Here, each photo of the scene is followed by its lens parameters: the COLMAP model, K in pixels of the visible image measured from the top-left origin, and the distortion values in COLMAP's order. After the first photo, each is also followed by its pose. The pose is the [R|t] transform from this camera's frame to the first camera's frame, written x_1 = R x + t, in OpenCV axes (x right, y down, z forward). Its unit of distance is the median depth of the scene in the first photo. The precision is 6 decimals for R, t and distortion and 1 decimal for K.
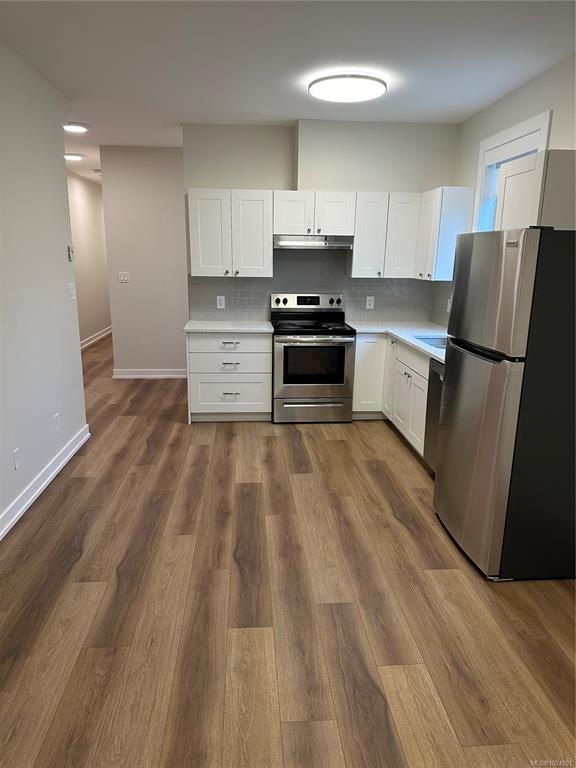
lens RADIAL K [[537.4, 0, 288.0], [0, 537.4, 384.5], [0, 0, 1]] dist [0.048106, -0.068982]
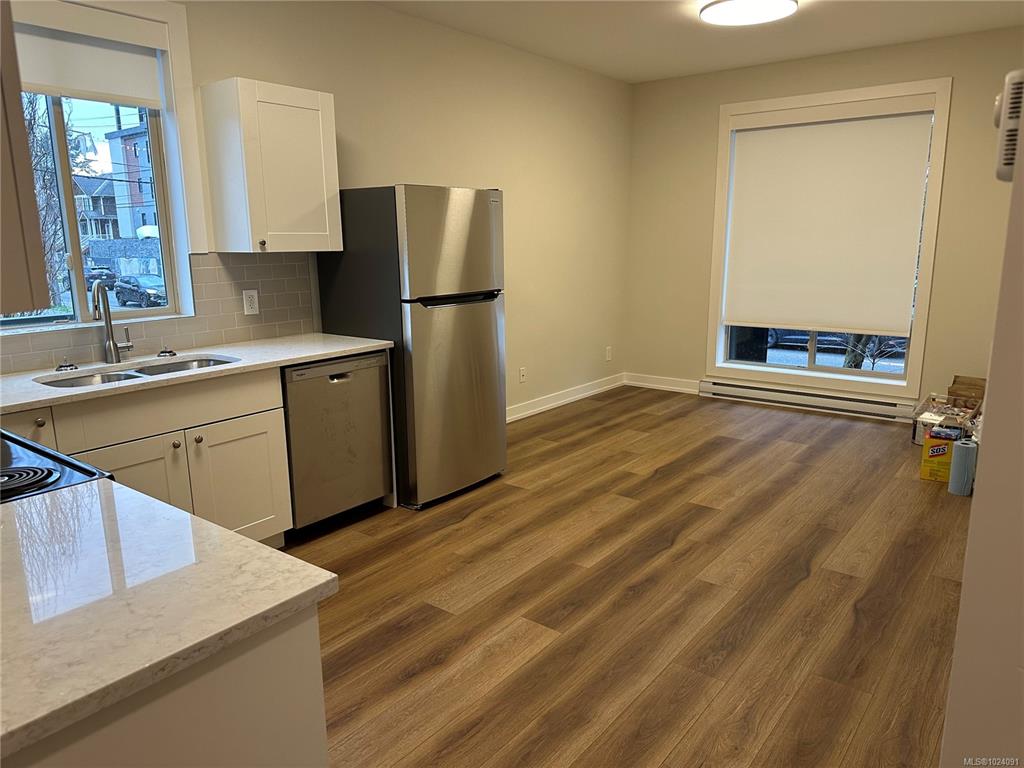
lens RADIAL K [[716.6, 0, 511.0], [0, 716.6, 379.9], [0, 0, 1]] dist [0.048106, -0.068982]
pose [[-0.735696, -0.141736, 0.662316, -0.423605], [0.162510, 0.912357, 0.375760, -0.269550], [-0.657528, 0.384078, -0.648183, 1.201371]]
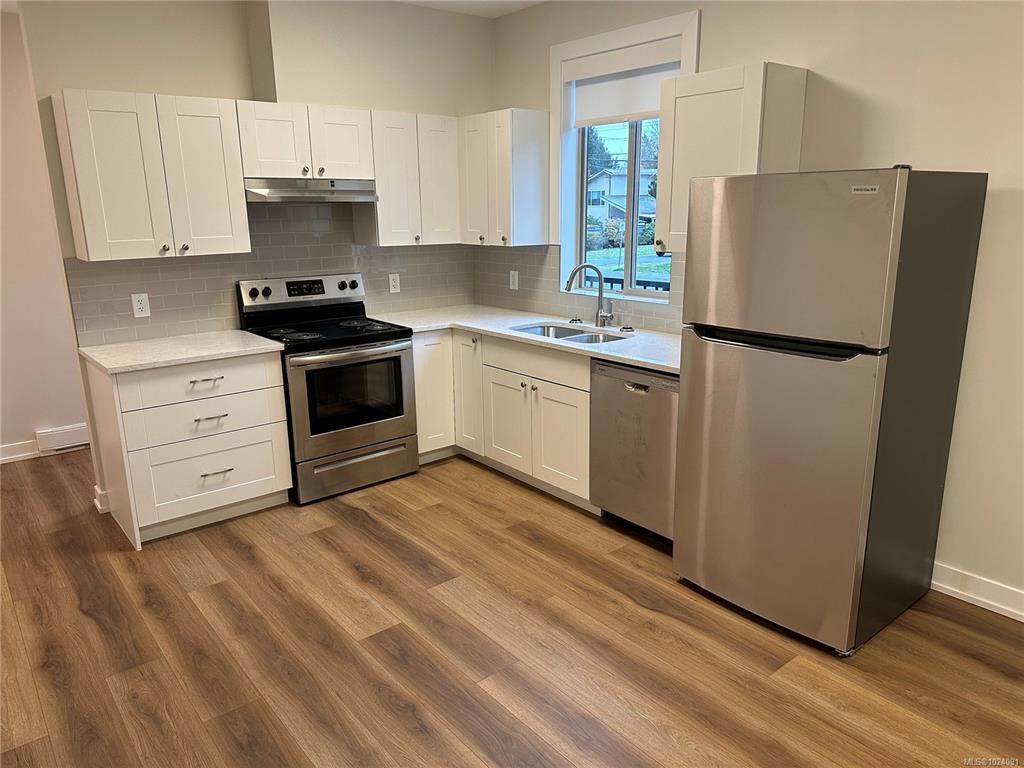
lens RADIAL K [[716.6, 0, 516.0], [0, 716.6, 380.0], [0, 0, 1]] dist [0.048106, -0.068982]
pose [[0.818420, -0.160028, 0.551887, -0.281078], [0.157319, 0.986143, 0.052650, -0.074954], [-0.552665, 0.043733, 0.832255, 0.259810]]
